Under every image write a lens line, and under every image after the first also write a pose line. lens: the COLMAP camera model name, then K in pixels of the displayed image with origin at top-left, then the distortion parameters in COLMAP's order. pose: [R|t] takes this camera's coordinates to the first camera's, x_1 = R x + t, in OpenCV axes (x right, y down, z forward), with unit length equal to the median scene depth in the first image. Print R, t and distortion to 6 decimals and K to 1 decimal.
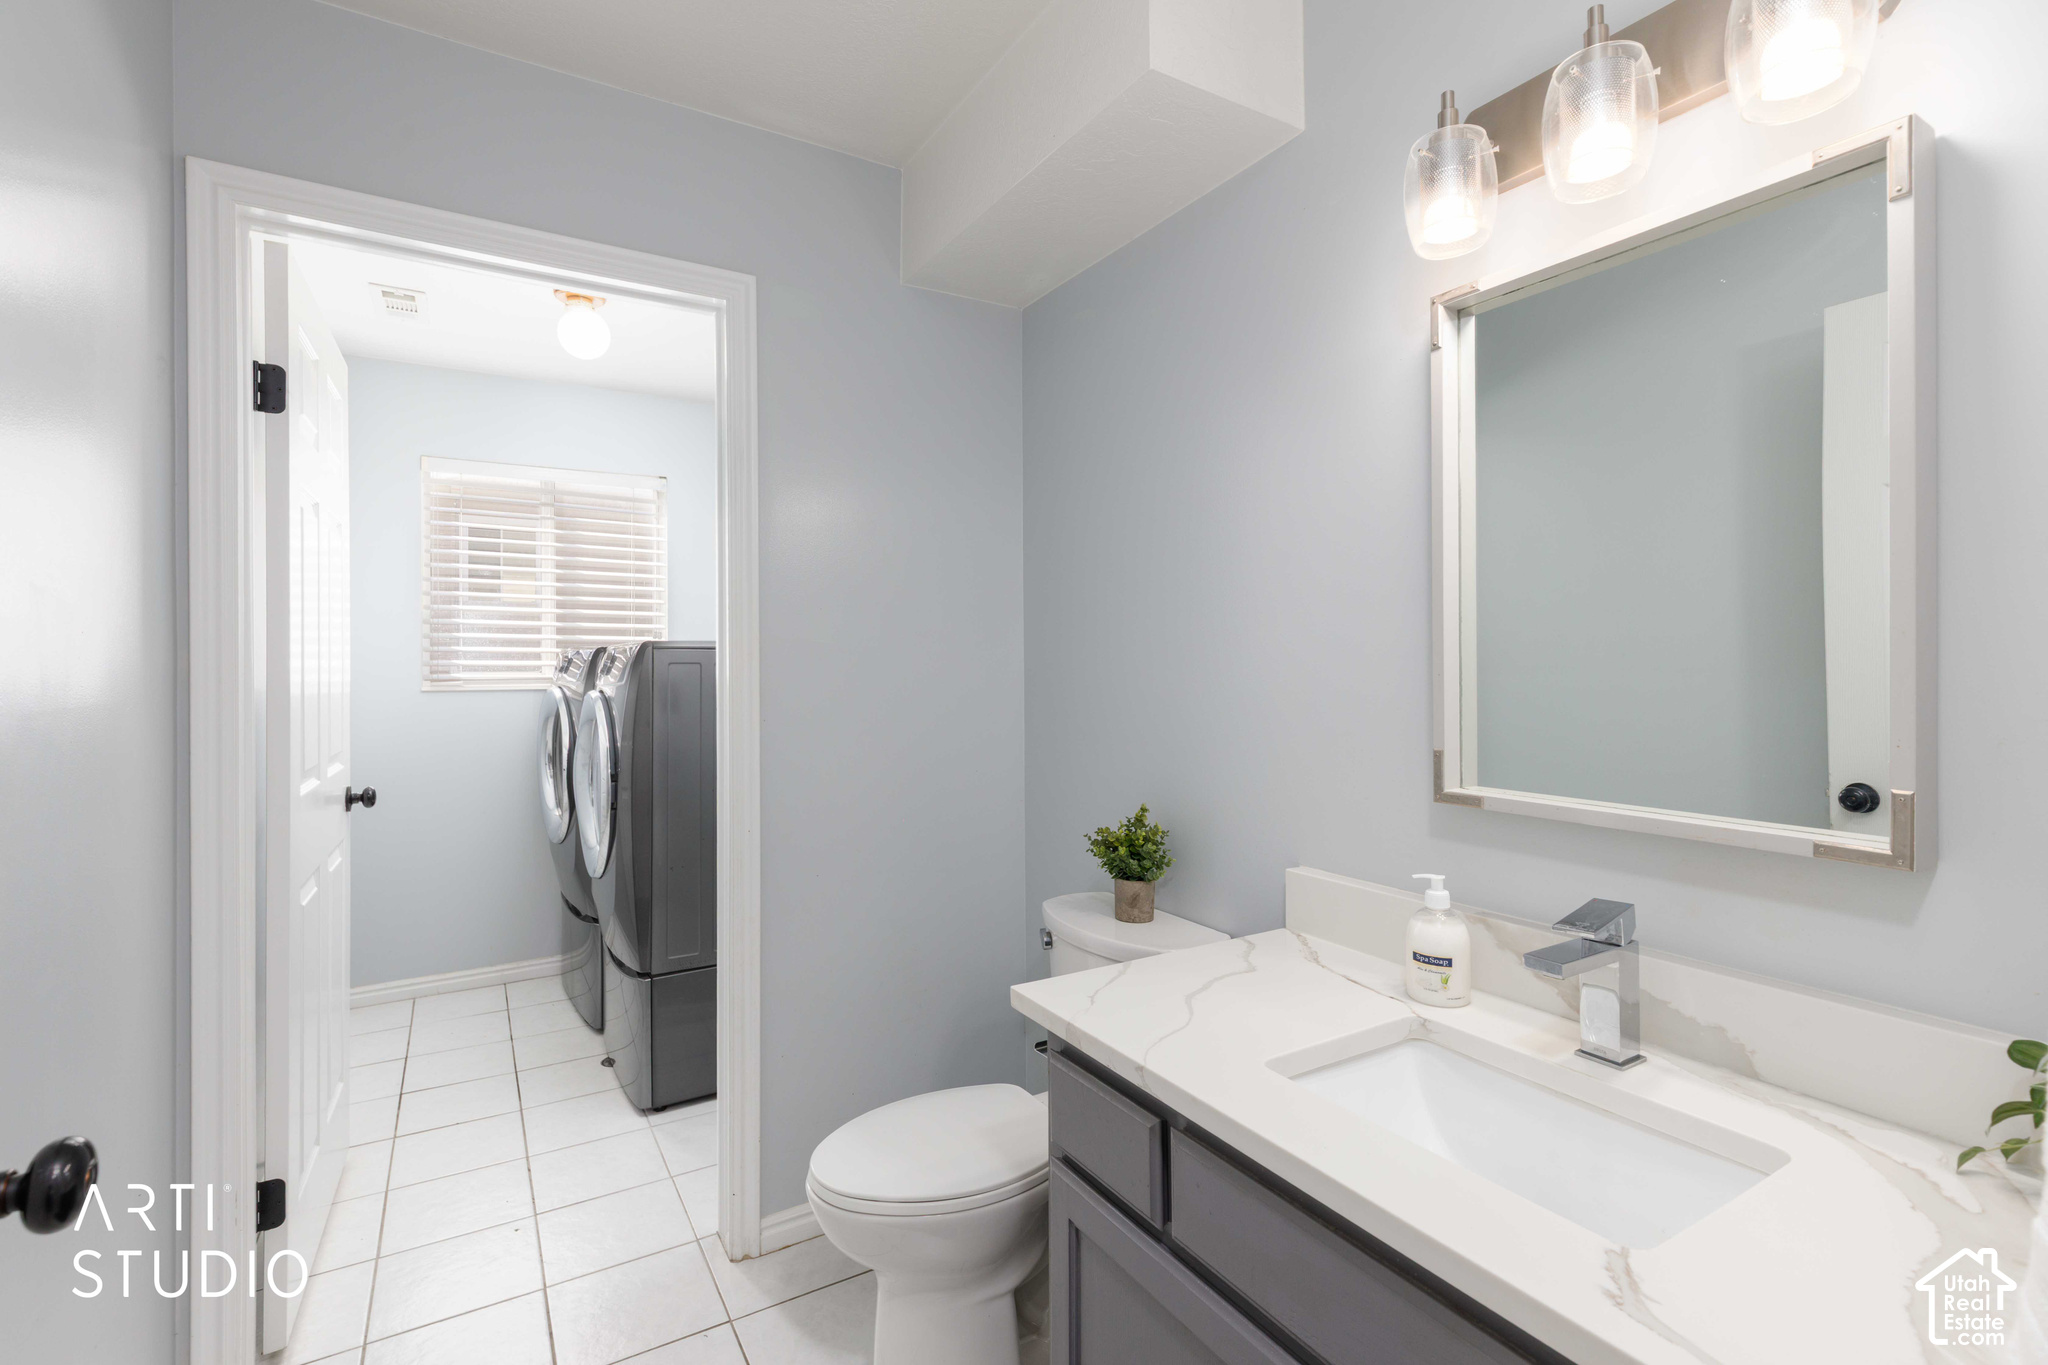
lens RADIAL K [[911.5, 0, 1028.0], [0, 911.5, 675.0], [0, 0, 1]] dist [-0.000997, 0.000092]
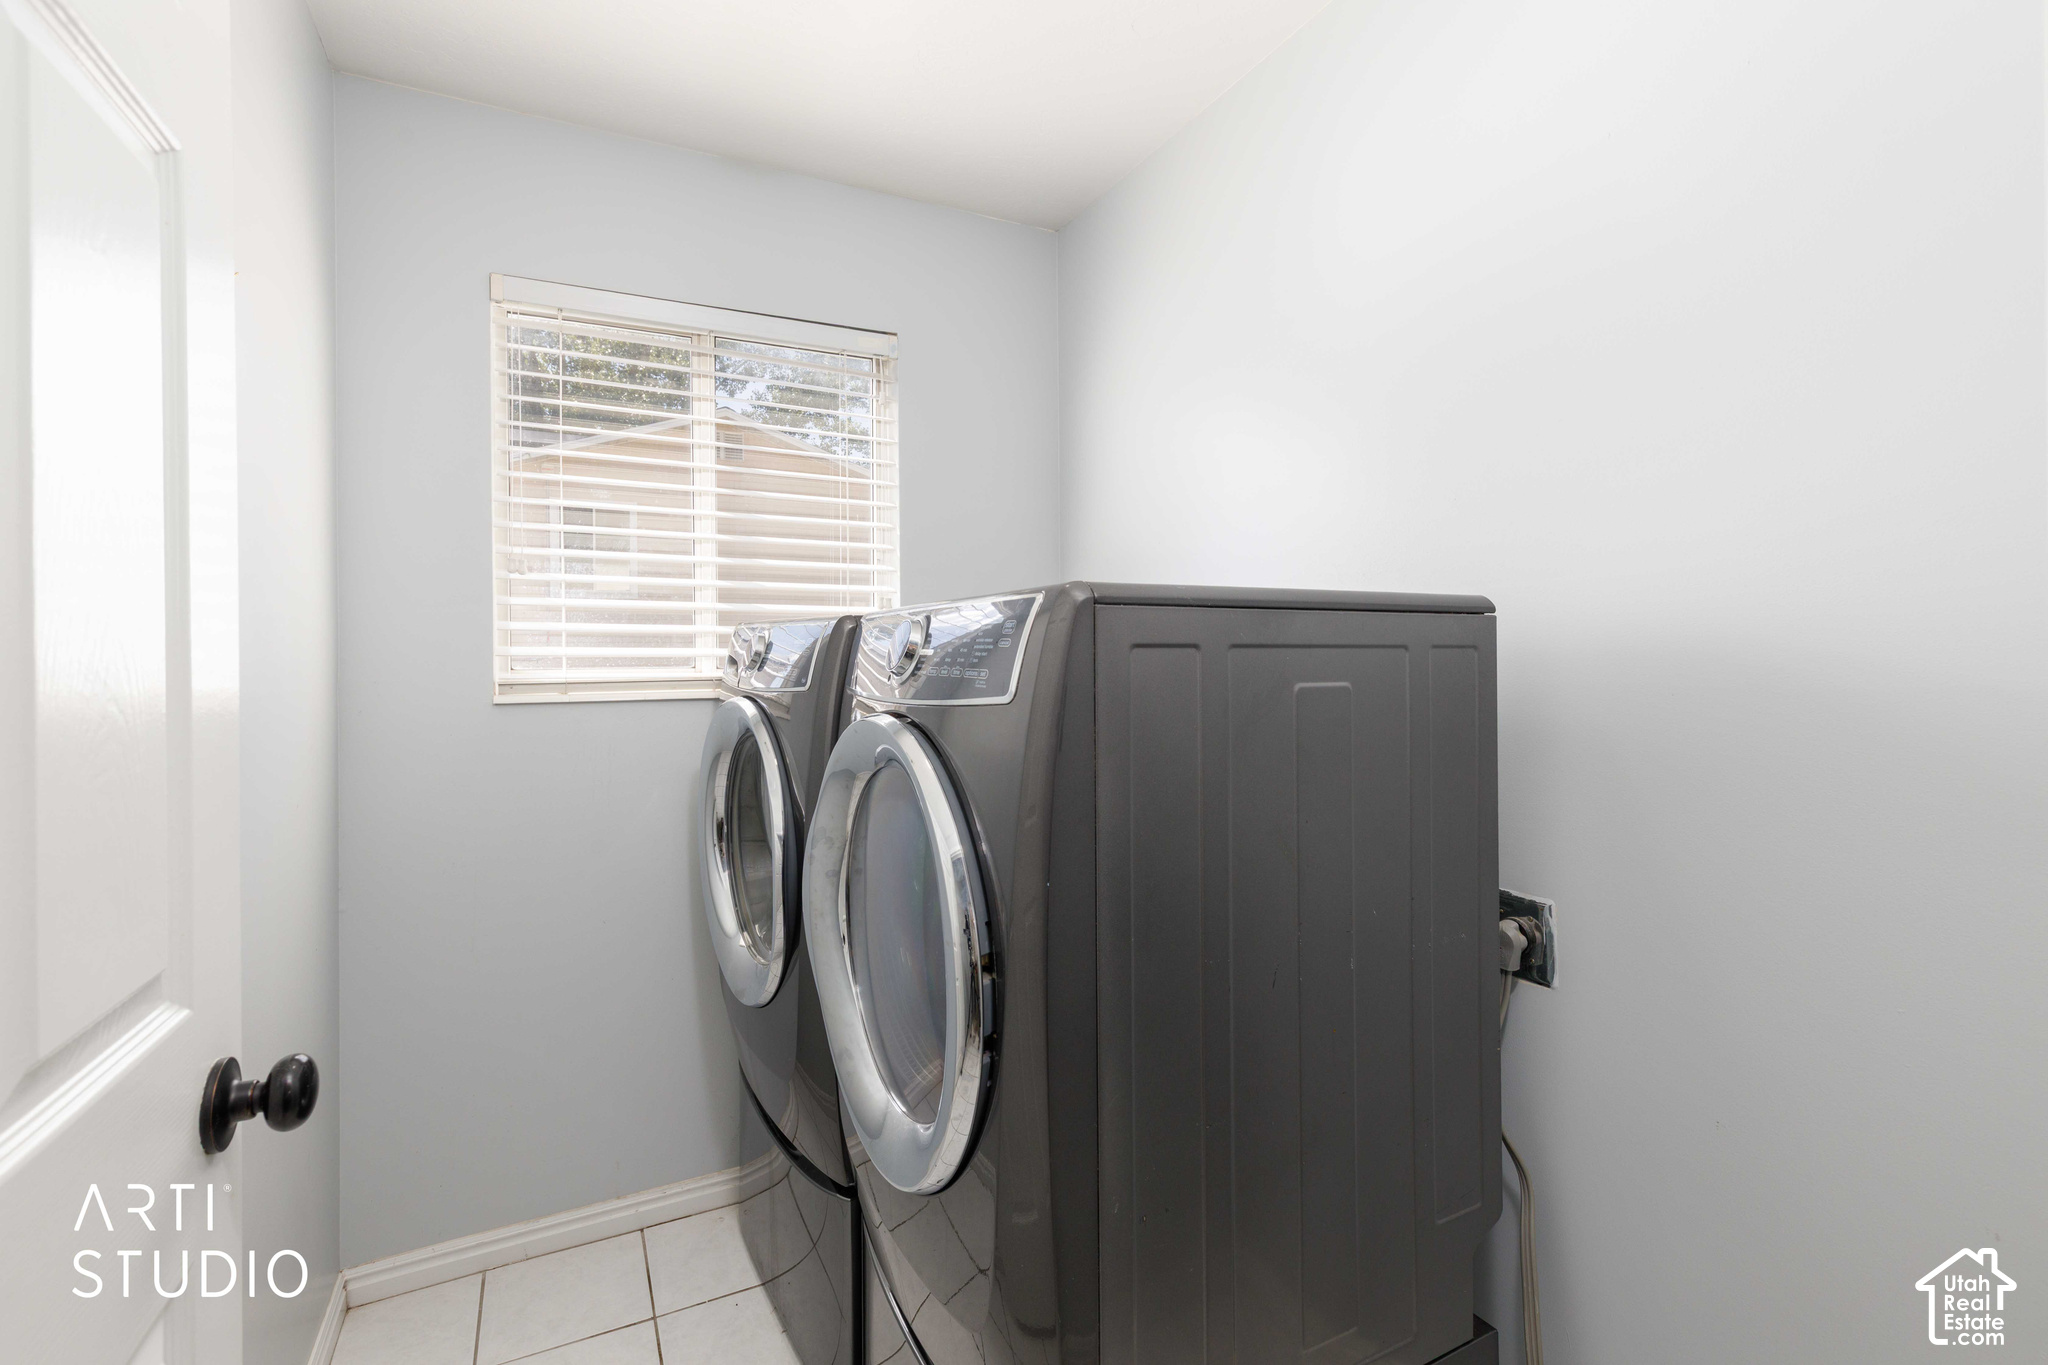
lens RADIAL K [[911.5, 0, 1021.9], [0, 911.5, 675.9], [0, 0, 1]] dist [-0.000997, 0.000092]
pose [[0.996717, -0.001753, -0.080943, -0.292191], [0.002553, 0.999949, 0.009774, -0.002945], [0.080921, -0.009949, 0.996671, 0.459146]]
